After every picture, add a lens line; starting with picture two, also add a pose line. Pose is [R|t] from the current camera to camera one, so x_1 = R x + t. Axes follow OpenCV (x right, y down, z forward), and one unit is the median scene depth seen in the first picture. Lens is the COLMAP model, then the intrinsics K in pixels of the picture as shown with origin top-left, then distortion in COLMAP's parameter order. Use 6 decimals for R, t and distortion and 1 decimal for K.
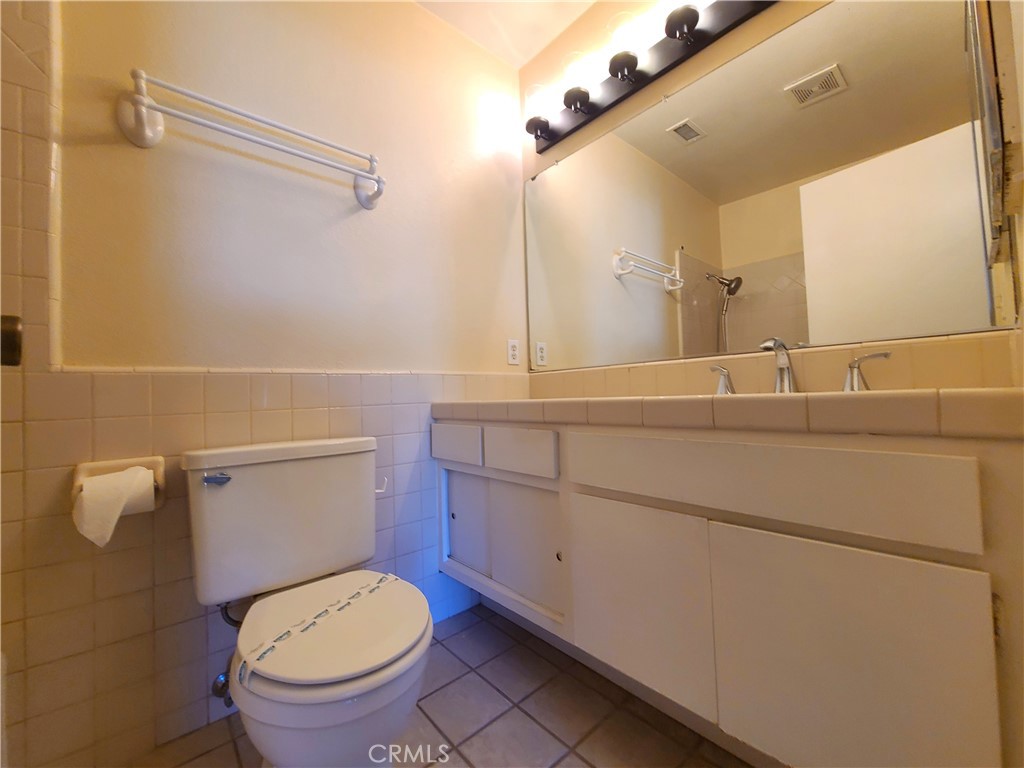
lens RADIAL K [[415.7, 0, 512.0], [0, 415.7, 384.0], [0, 0, 1]] dist [0.000797, -0.000060]
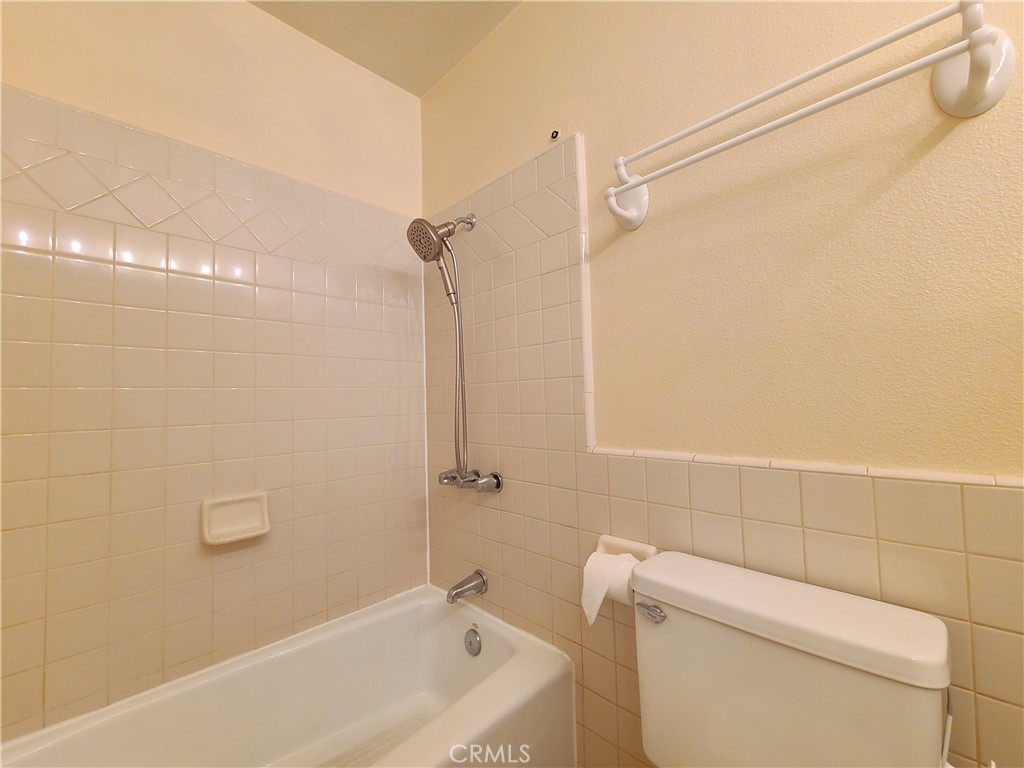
lens RADIAL K [[415.7, 0, 512.0], [0, 415.7, 384.0], [0, 0, 1]] dist [0.000797, -0.000060]
pose [[0.082065, -0.007303, -0.996600, 0.090178], [0.053408, 0.998569, -0.002919, -0.229529], [0.995195, -0.052987, 0.082338, 0.660795]]
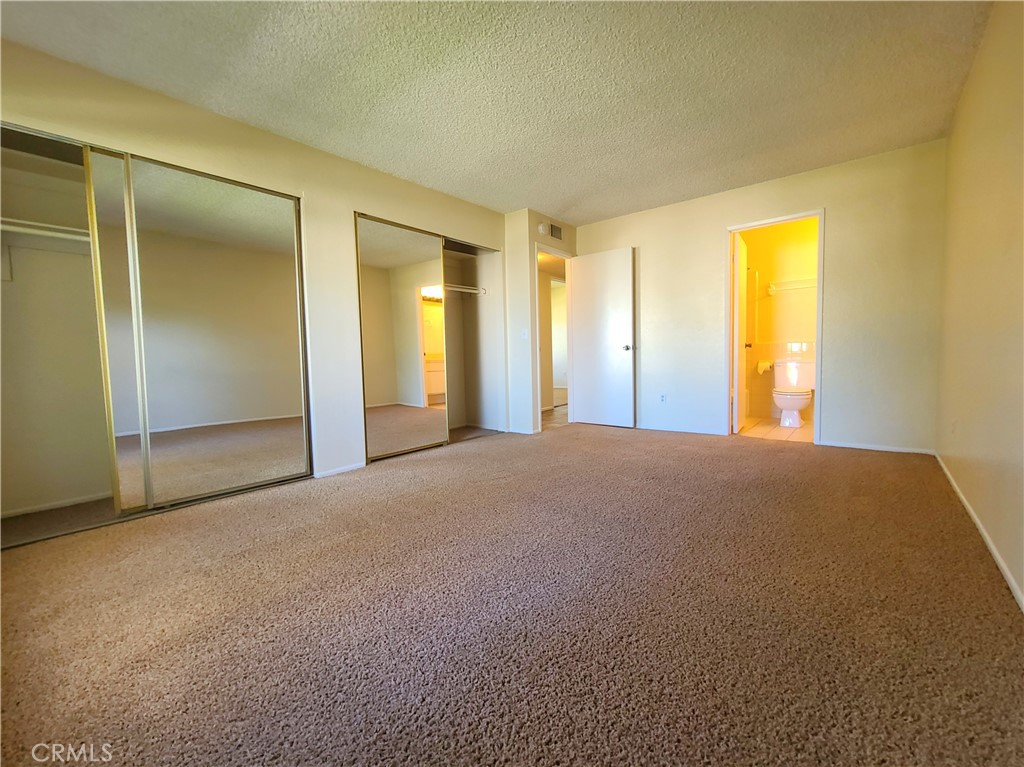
lens RADIAL K [[415.7, 0, 512.0], [0, 415.7, 383.5], [0, 0, 1]] dist [0.000797, -0.000060]
pose [[0.149347, 0.099040, -0.983812, 3.779450], [0.049899, 0.992948, 0.107534, -0.260877], [0.987525, -0.065151, 0.143352, -2.928914]]
